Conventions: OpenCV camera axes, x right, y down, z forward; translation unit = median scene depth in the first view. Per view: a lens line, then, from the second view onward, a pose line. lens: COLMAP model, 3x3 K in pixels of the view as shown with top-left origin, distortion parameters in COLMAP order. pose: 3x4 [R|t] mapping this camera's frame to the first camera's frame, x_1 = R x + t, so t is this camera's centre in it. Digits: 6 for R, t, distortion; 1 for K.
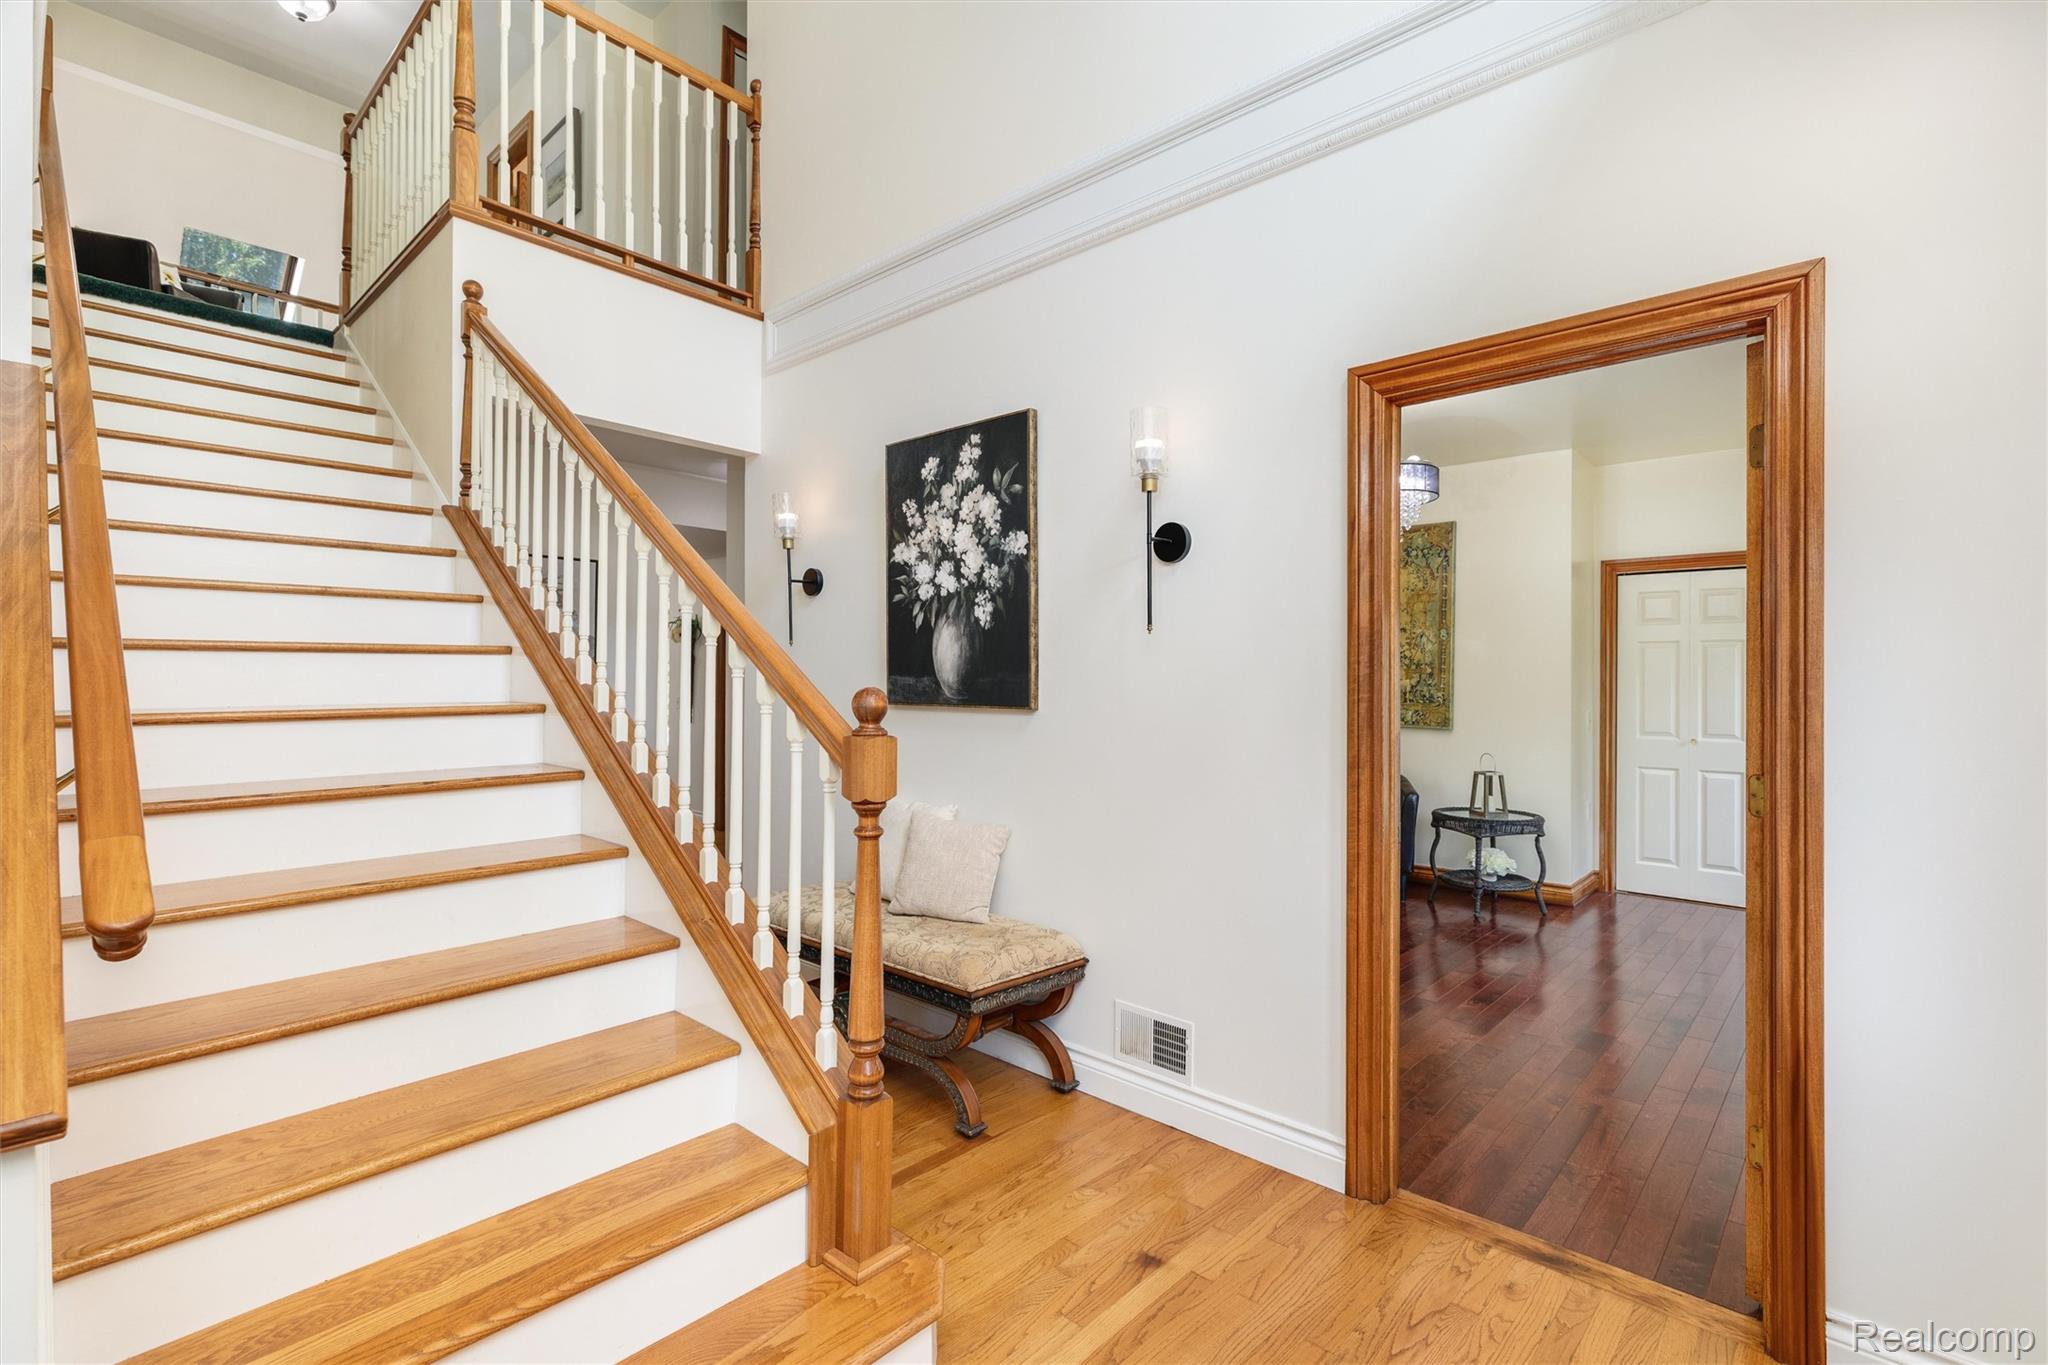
lens RADIAL K [[936.0, 0, 1010.6], [0, 936.0, 683.5], [0, 0, 1]] dist [0.000195, 0.000052]
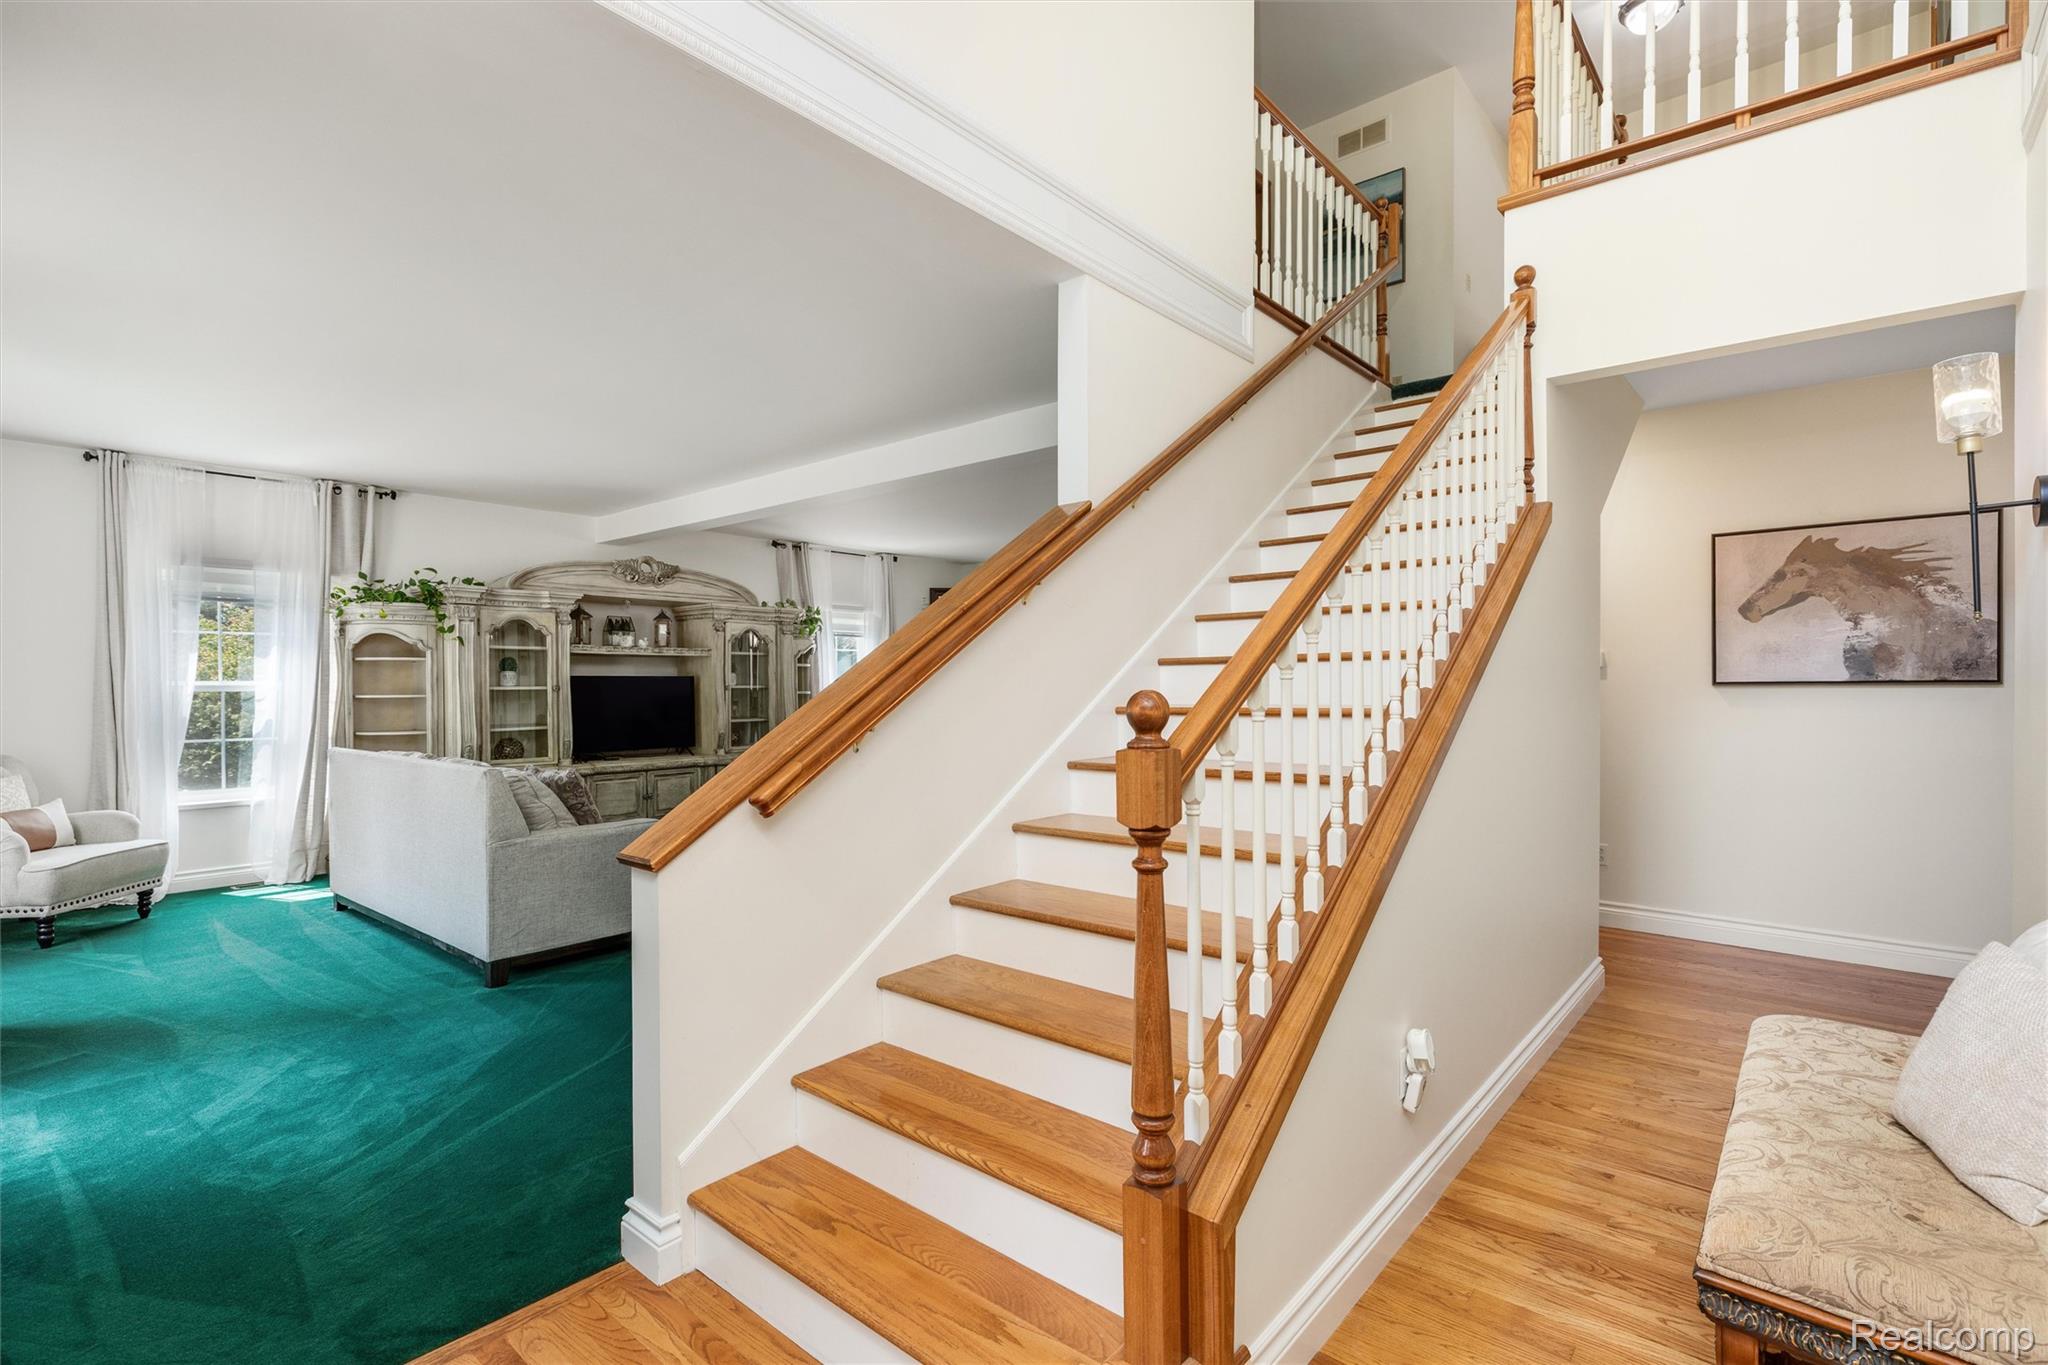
lens RADIAL K [[936.0, 0, 1011.9], [0, 936.0, 681.0], [0, 0, 1]] dist [0.000195, 0.000052]
pose [[0.035680, -0.007741, -0.999333, 0.677005], [-0.001480, 0.999968, -0.007799, 0.003243], [0.999362, 0.001757, 0.035667, 0.837870]]
